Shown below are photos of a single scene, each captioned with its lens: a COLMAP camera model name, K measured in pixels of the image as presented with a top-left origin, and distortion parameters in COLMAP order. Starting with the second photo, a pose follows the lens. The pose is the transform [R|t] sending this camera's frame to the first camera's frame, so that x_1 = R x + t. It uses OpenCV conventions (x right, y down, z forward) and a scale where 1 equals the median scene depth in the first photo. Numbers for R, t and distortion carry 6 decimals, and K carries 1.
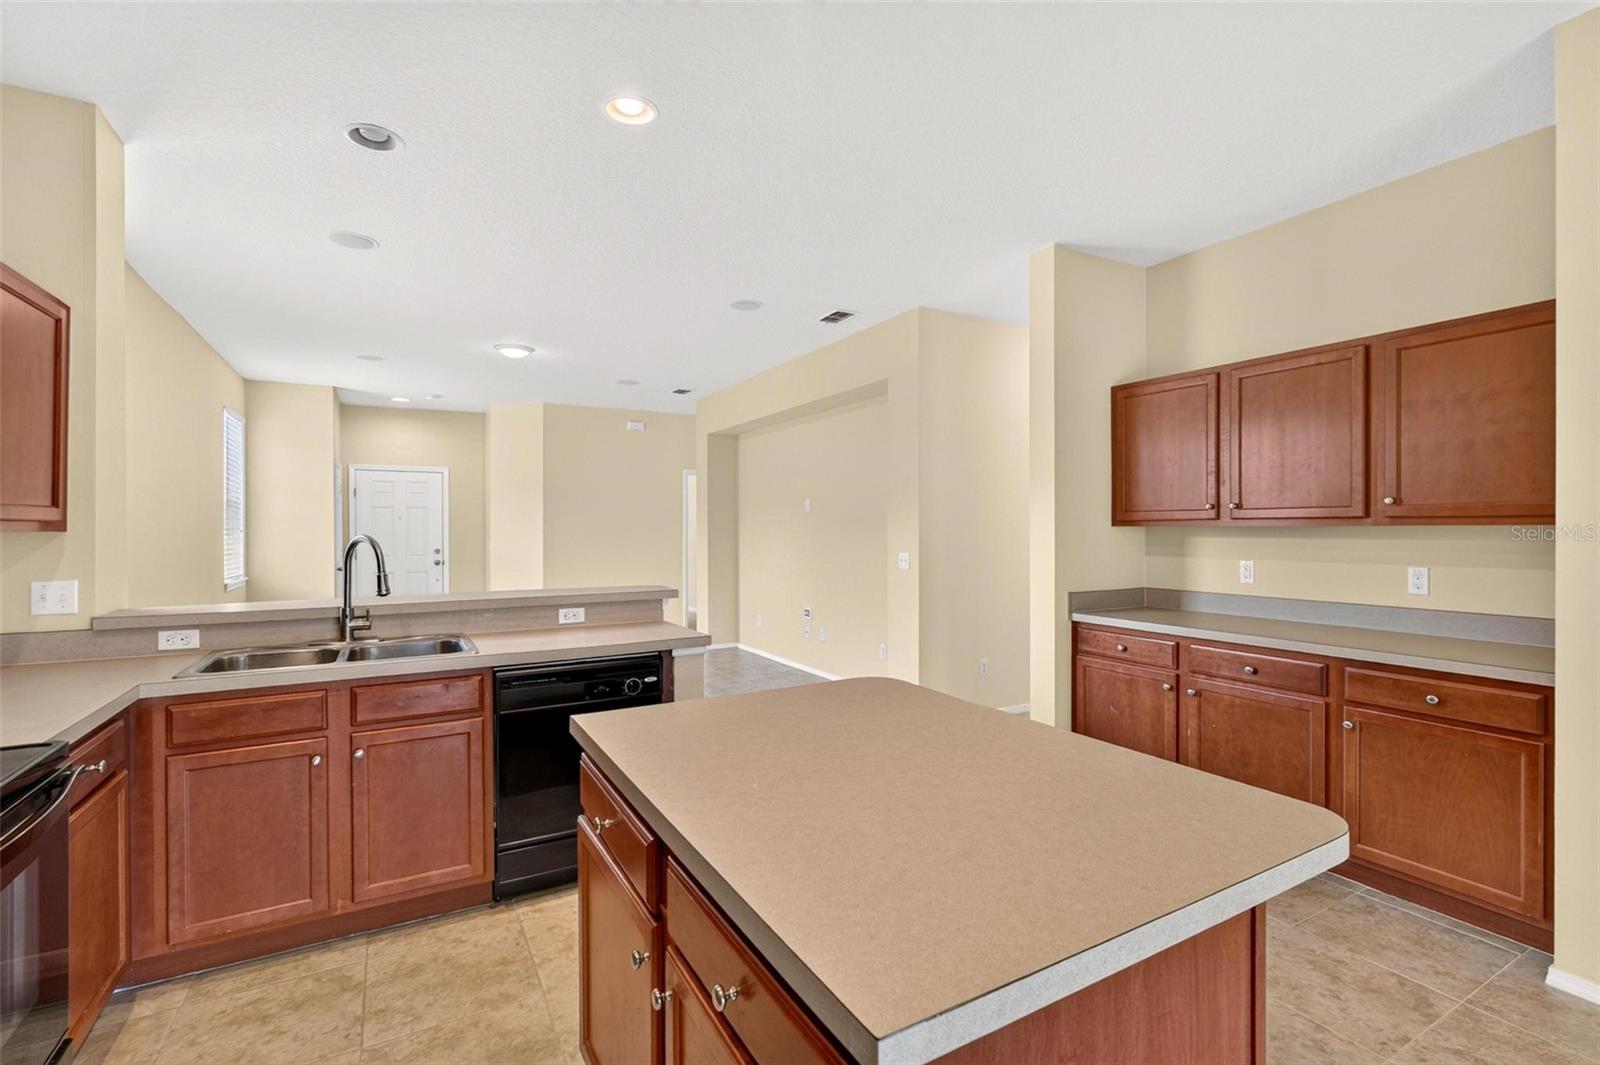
lens RADIAL K [[723.2, 0, 814.1], [0, 723.2, 533.1], [0, 0, 1]] dist [0.001711, -0.002584]
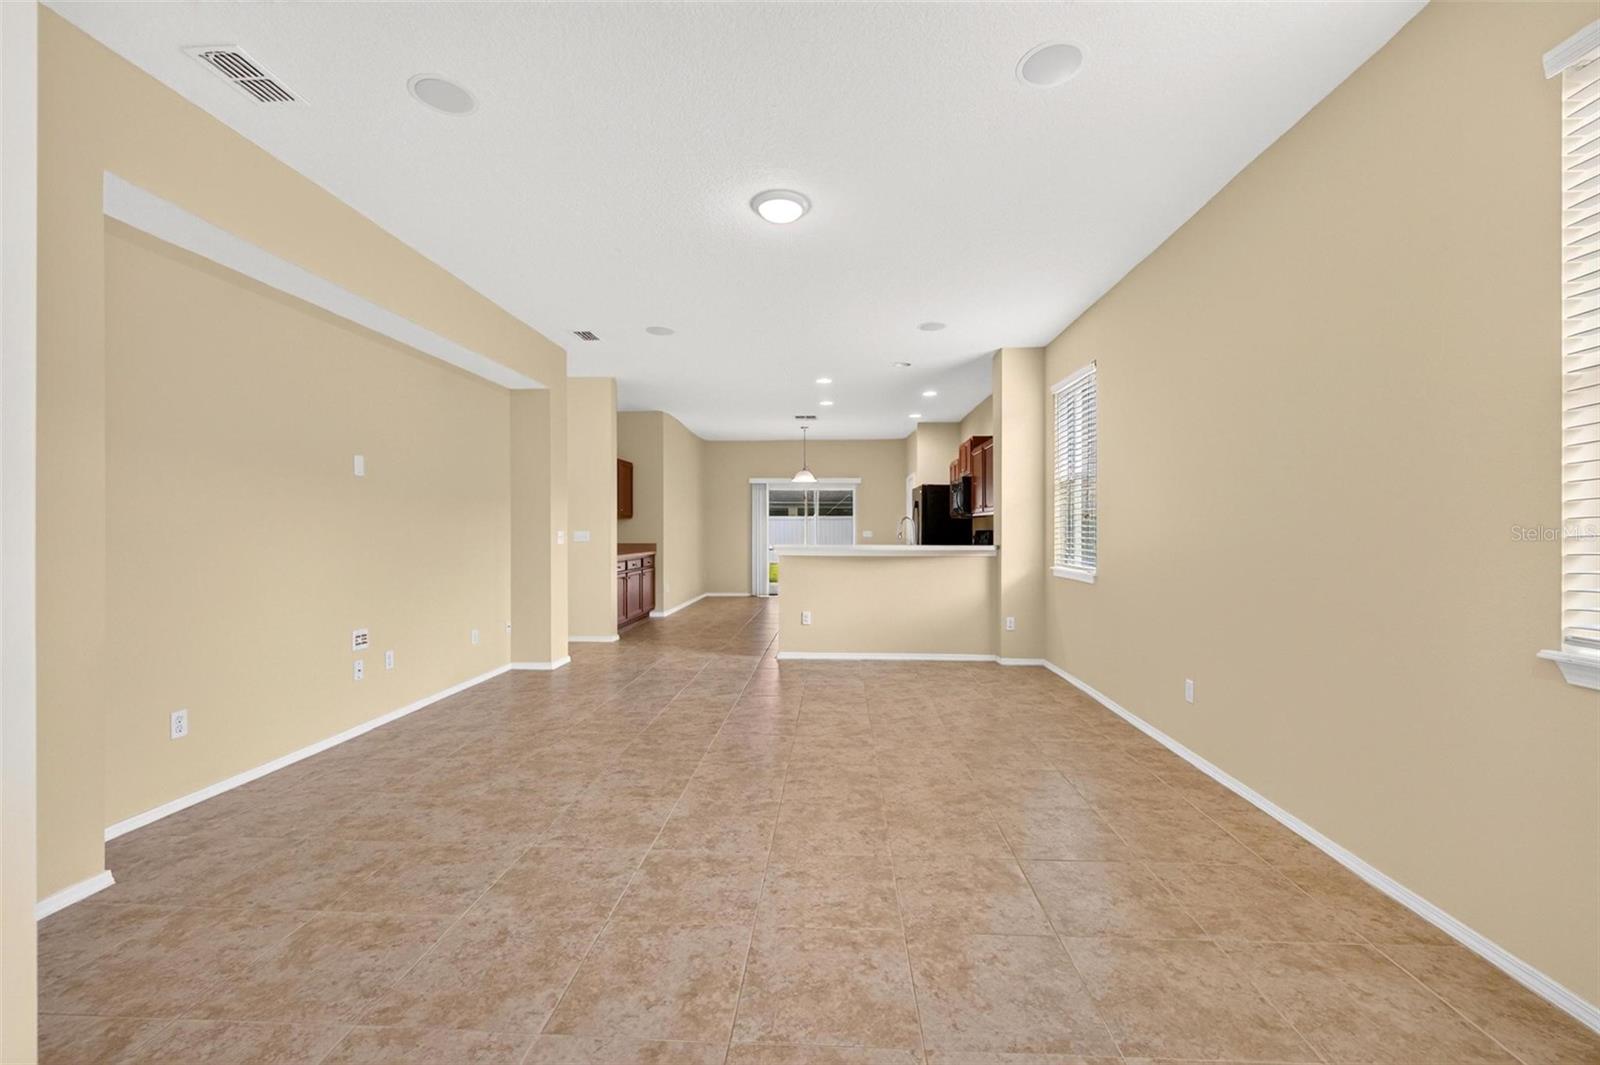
lens RADIAL K [[654.2, 0, 801.4], [0, 654.2, 526.1], [0, 0, 1]] dist [-0.003946, 0.000884]
pose [[-0.832959, 0.004778, 0.553314, -1.334607], [0.004785, 0.999988, -0.001431, 0.032903], [-0.553314, 0.001456, -0.832972, 2.626396]]
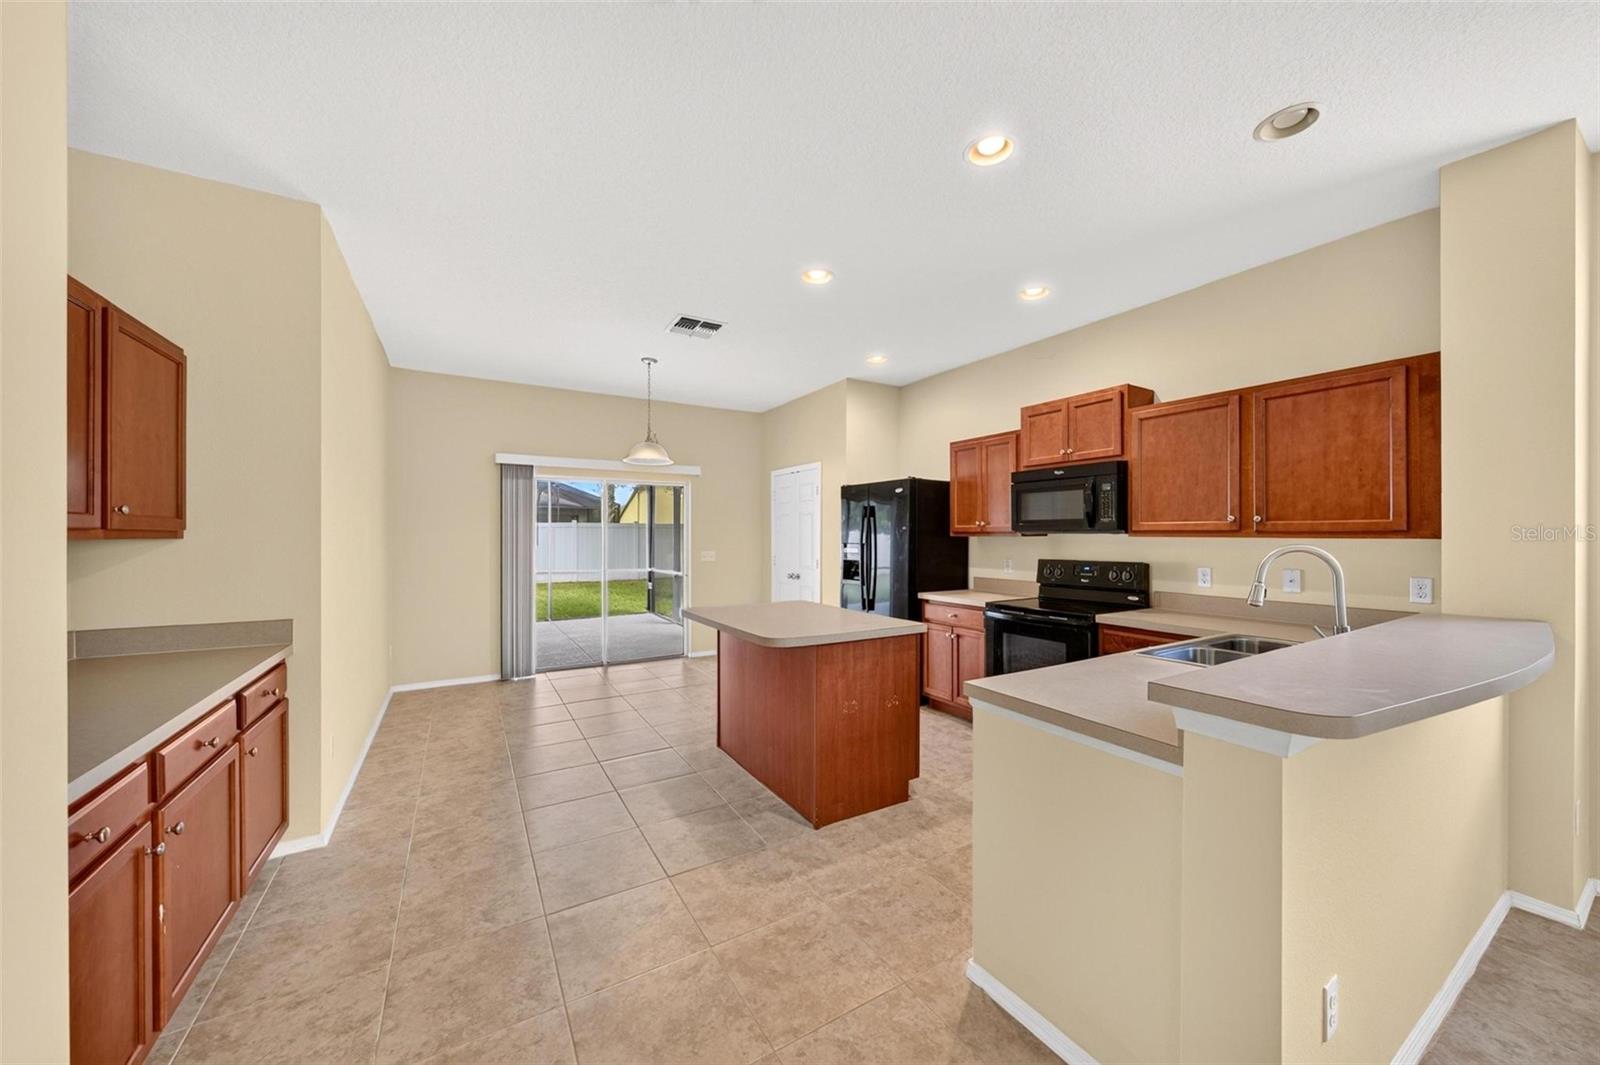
lens RADIAL K [[565.7, 0, 803.2], [0, 565.7, 534.3], [0, 0, 1]] dist [-0.009372, 0.000620]
pose [[-0.999918, 0.004454, -0.011995, 0.027713], [0.004362, 0.999961, 0.007689, -0.016199], [0.012029, 0.007636, -0.999898, 1.424471]]
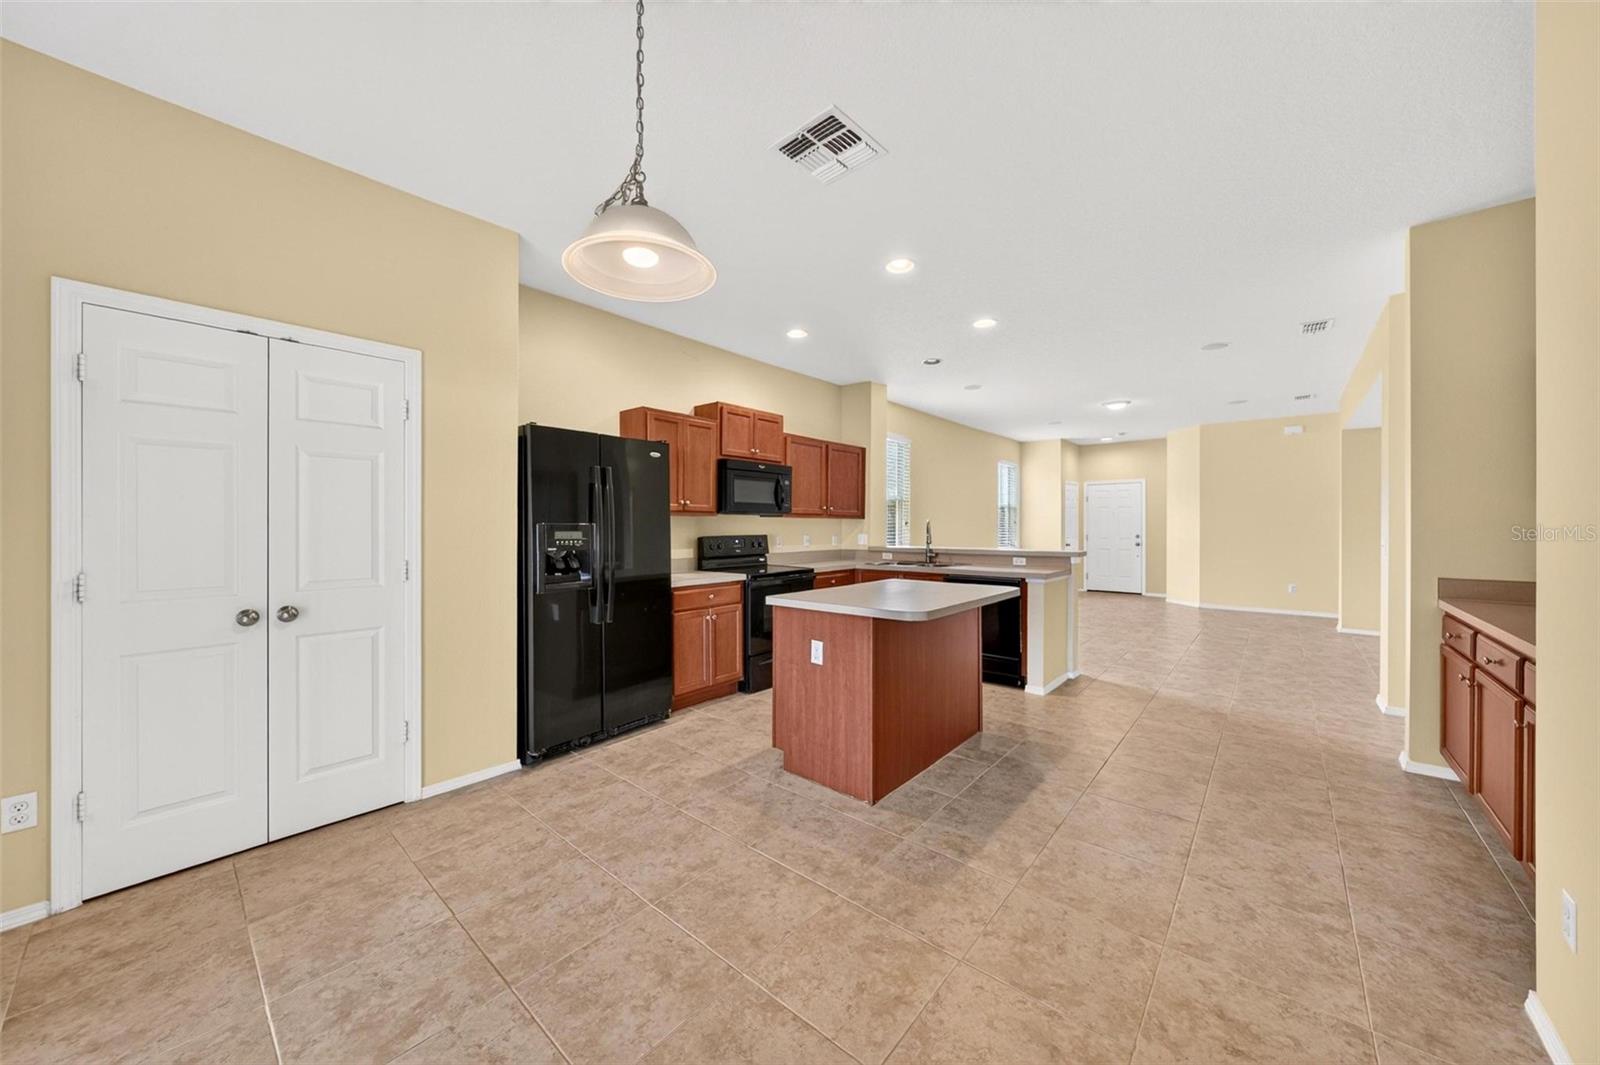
lens RADIAL K [[565.7, 0, 802.7], [0, 565.7, 525.5], [0, 0, 1]] dist [-0.009372, 0.000620]
pose [[0.331400, 0.003759, -0.943483, 0.903001], [-0.008296, 0.999965, 0.001070, 0.019859], [0.943454, 0.007472, 0.331419, -0.056606]]
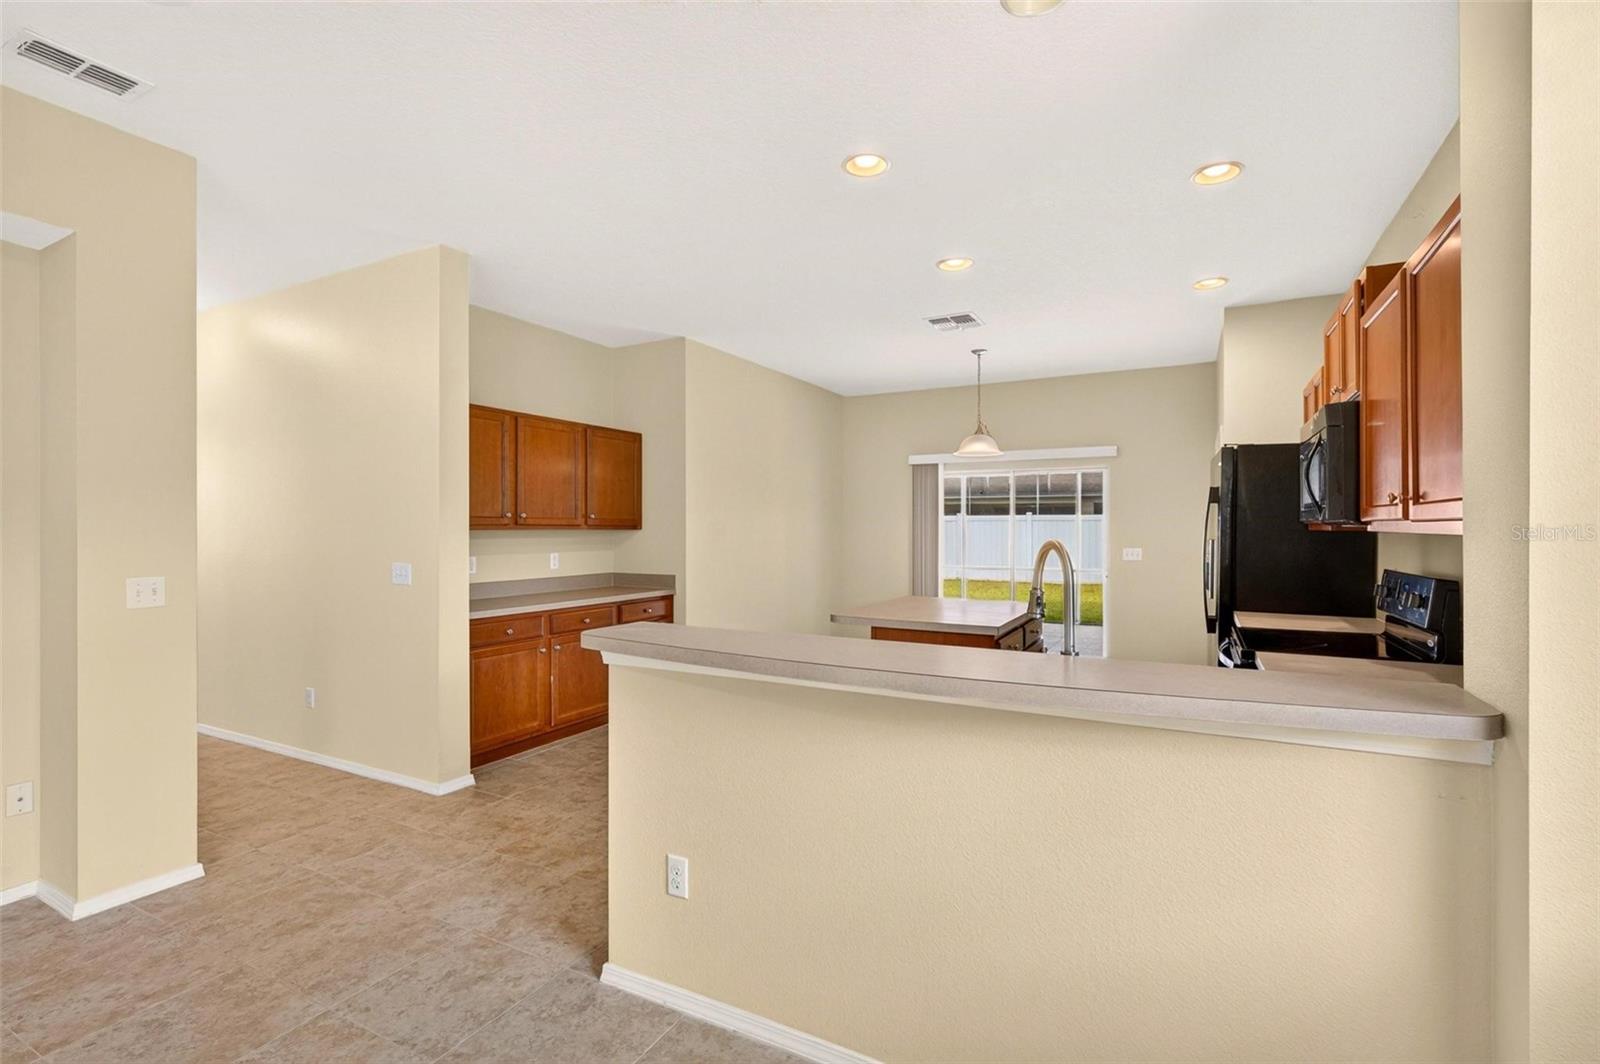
lens RADIAL K [[723.2, 0, 806.2], [0, 723.2, 533.5], [0, 0, 1]] dist [0.001711, -0.002584]
pose [[-0.528455, -0.002860, 0.848957, -0.909378], [0.007656, 0.999938, 0.008134, -0.010330], [-0.848927, 0.010798, -0.528400, 1.307759]]
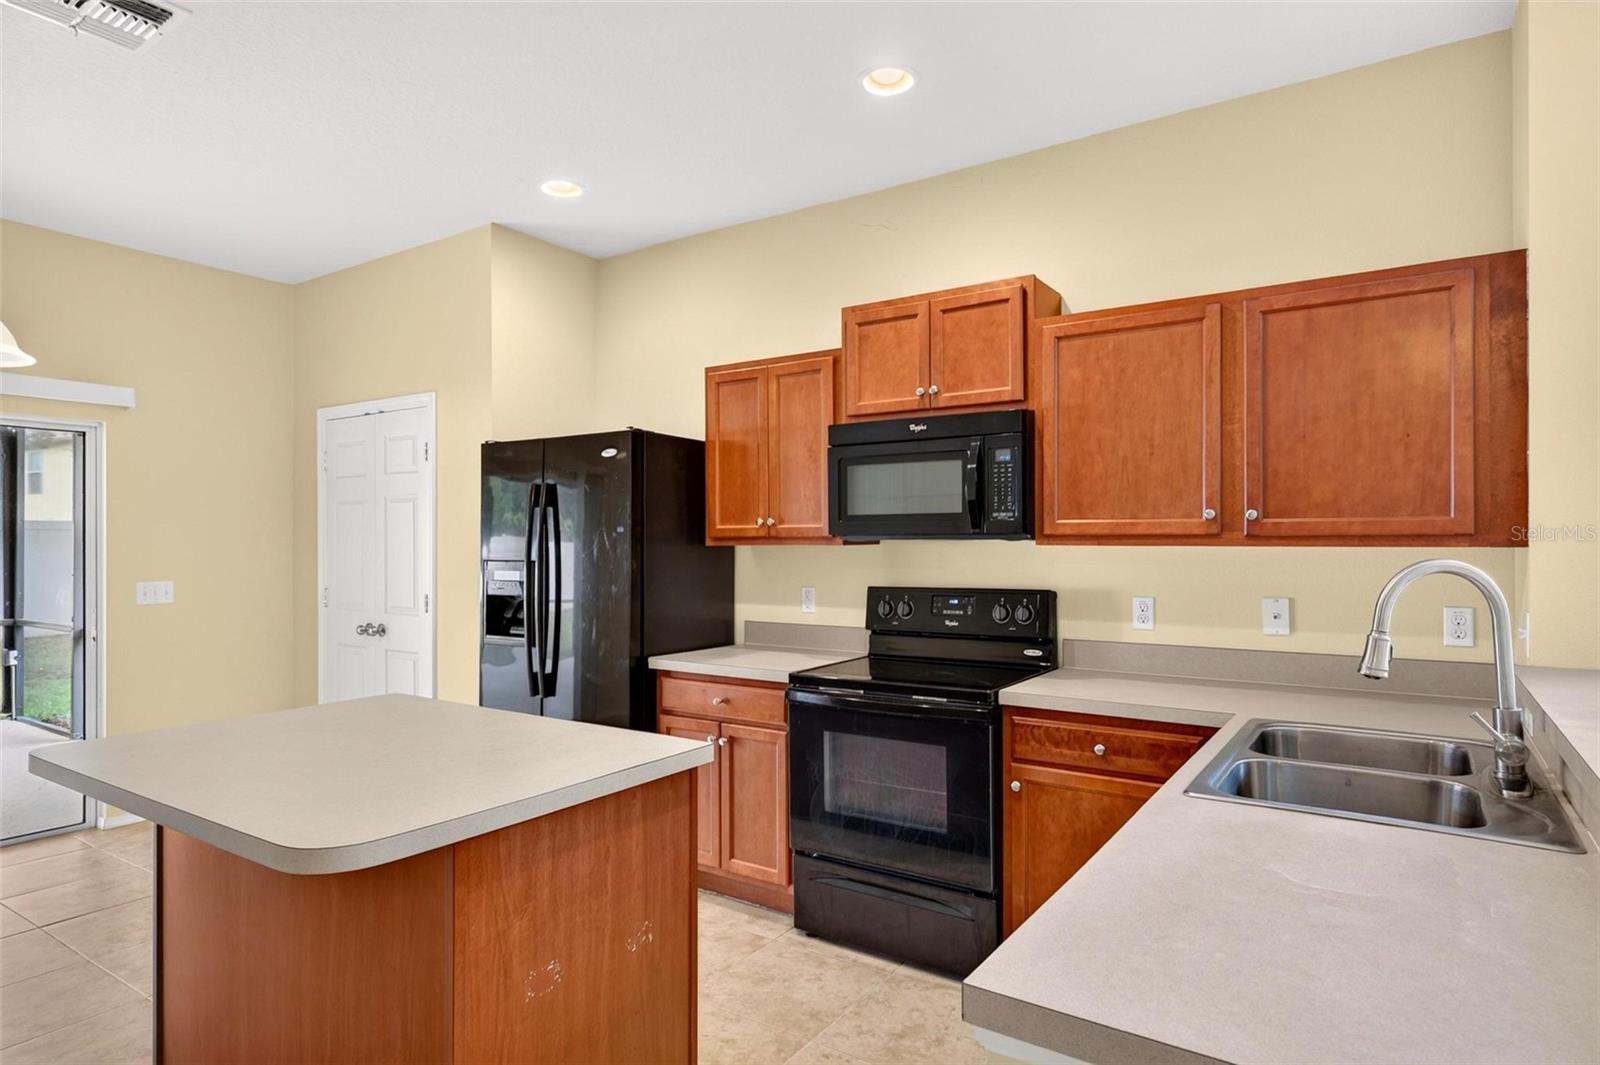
lens RADIAL K [[893.3, 0, 806.0], [0, 893.3, 539.6], [0, 0, 1]] dist [0.009560, 0.001227]
pose [[-0.899129, 0.005871, -0.437644, 0.038047], [0.003109, 0.999970, 0.007026, -0.014291], [0.437672, 0.004957, -0.899121, 1.128355]]
